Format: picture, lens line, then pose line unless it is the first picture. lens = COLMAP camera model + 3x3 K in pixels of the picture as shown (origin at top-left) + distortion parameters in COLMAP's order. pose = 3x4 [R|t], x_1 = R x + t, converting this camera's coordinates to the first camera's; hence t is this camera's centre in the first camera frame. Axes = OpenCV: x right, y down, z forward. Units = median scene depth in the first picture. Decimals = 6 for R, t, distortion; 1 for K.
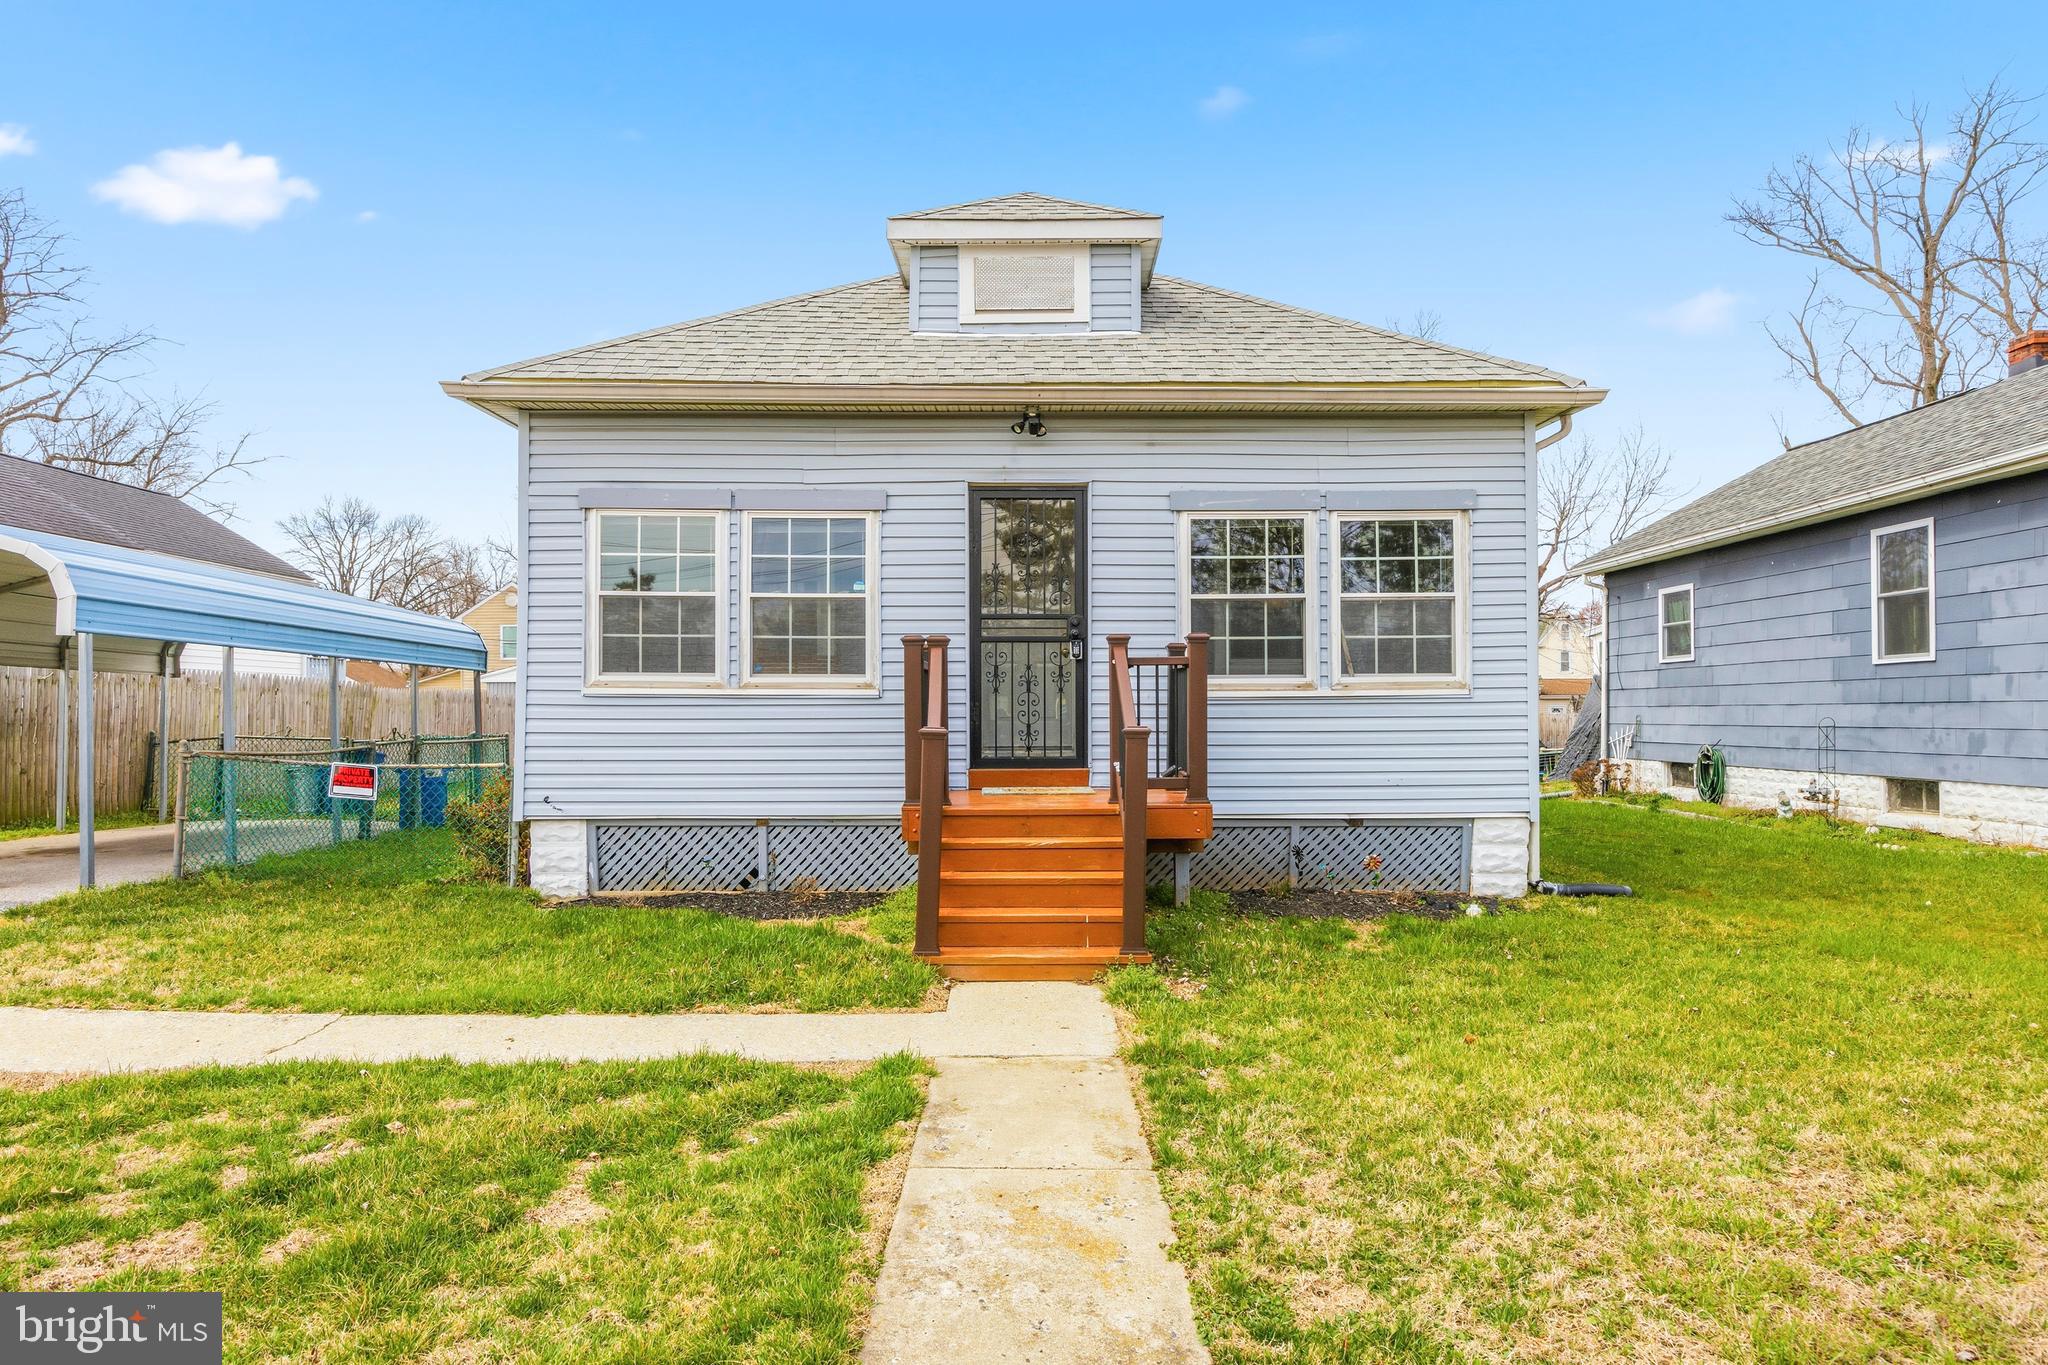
lens RADIAL K [[1237.4, 0, 1022.1], [0, 1237.4, 694.9], [0, 0, 1]] dist [-0.016099, -0.000465]
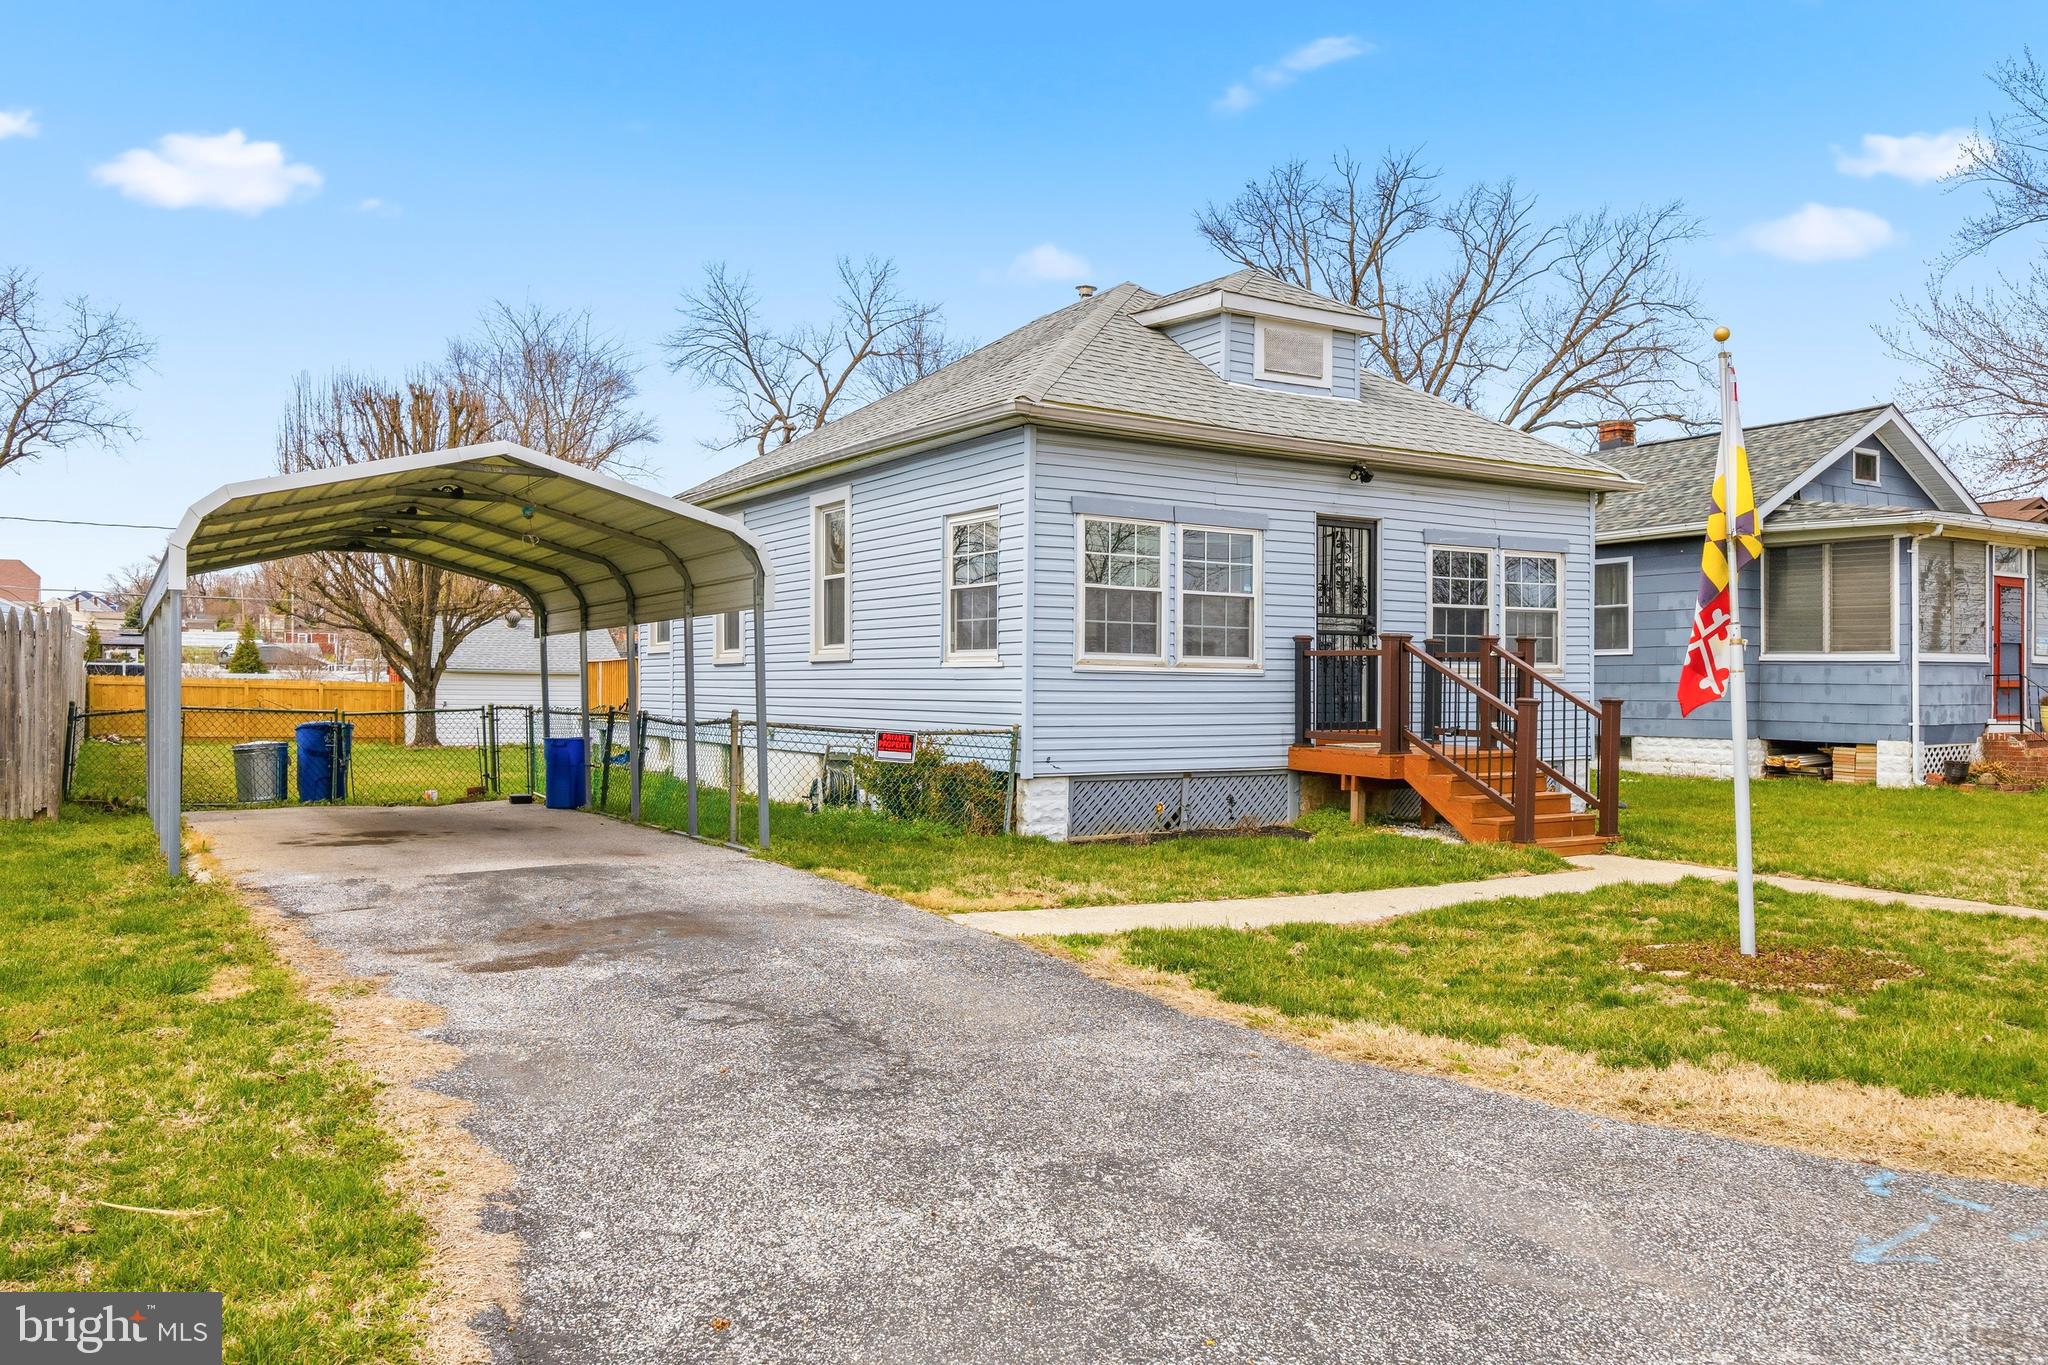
lens RADIAL K [[1494.1, 0, 1026.7], [0, 1494.1, 686.1], [0, 0, 1]] dist [-0.003260, -0.000477]
pose [[0.849158, 0.005829, 0.528106, -1.141769], [-0.014407, 0.999823, 0.012129, -0.002153], [-0.527942, -0.017908, 0.849092, -0.192211]]
